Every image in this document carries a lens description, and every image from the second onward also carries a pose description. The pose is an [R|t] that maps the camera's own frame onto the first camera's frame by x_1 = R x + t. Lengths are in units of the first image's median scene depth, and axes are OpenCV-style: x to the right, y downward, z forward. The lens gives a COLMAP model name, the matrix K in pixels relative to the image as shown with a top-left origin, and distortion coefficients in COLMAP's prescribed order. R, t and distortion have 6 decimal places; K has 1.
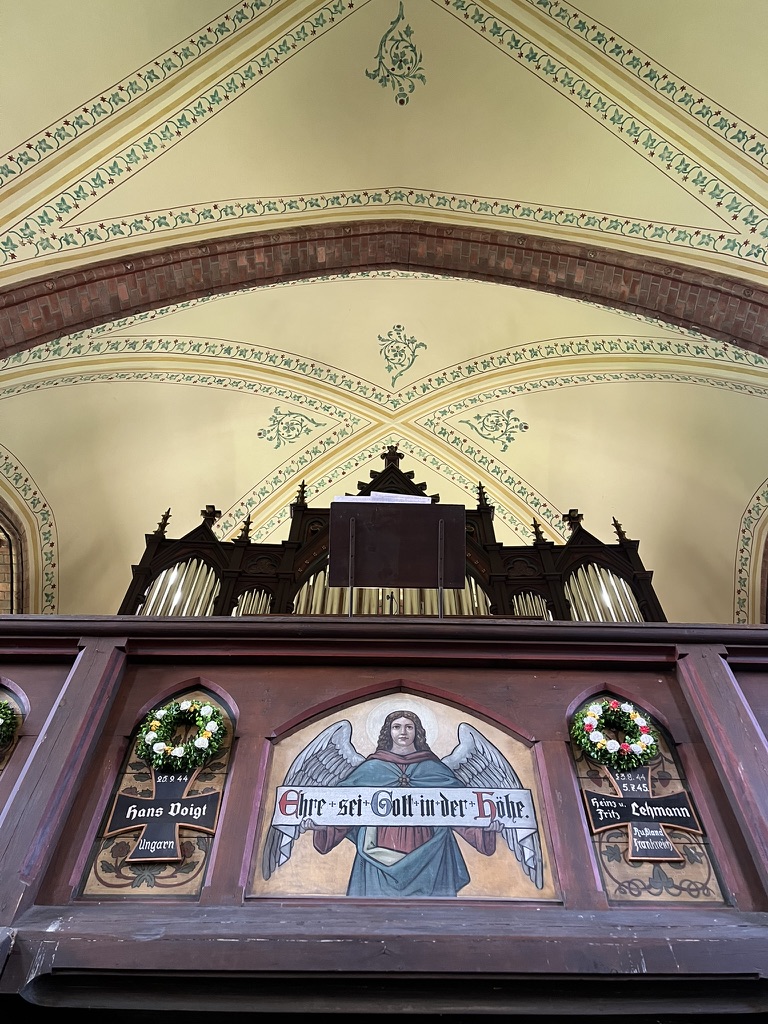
lens RADIAL K [[769.7, 0, 393.6], [0, 769.7, 508.1], [0, 0, 1]] dist [-0.000553, -0.005106]
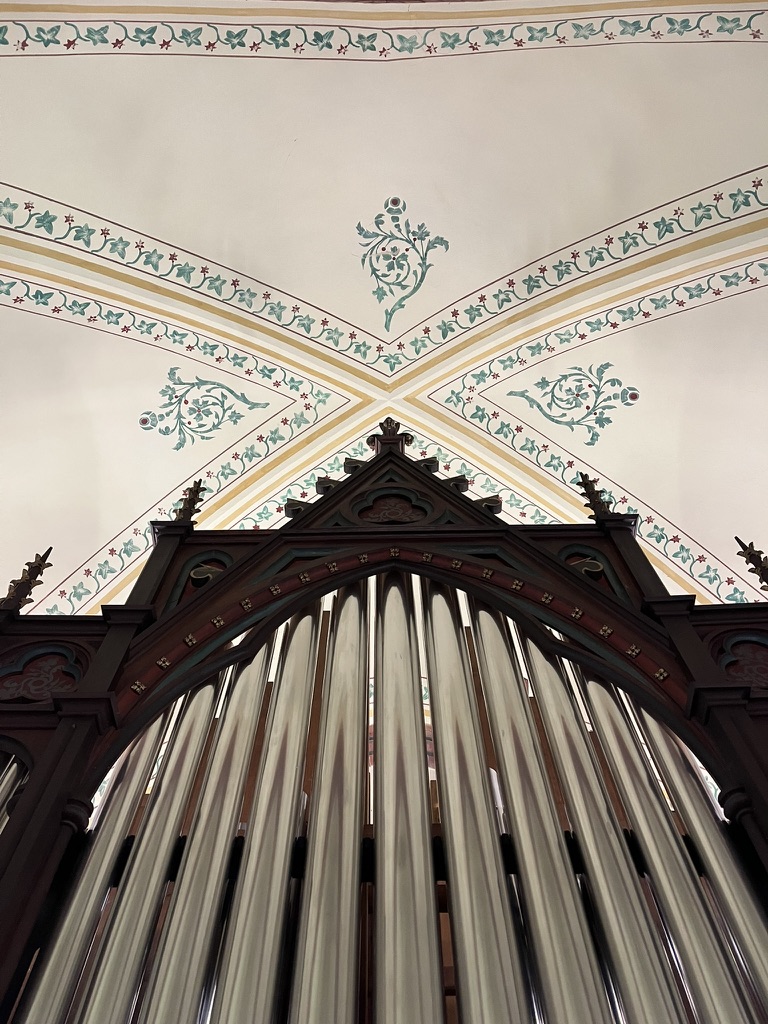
lens RADIAL K [[769.7, 0, 385.5], [0, 769.7, 519.3], [0, 0, 1]] dist [-0.000553, -0.005106]
pose [[0.999627, -0.027214, -0.002240, -0.004643], [0.026856, 0.994665, -0.099598, 0.032072], [0.004939, 0.099501, 0.995025, 0.481670]]
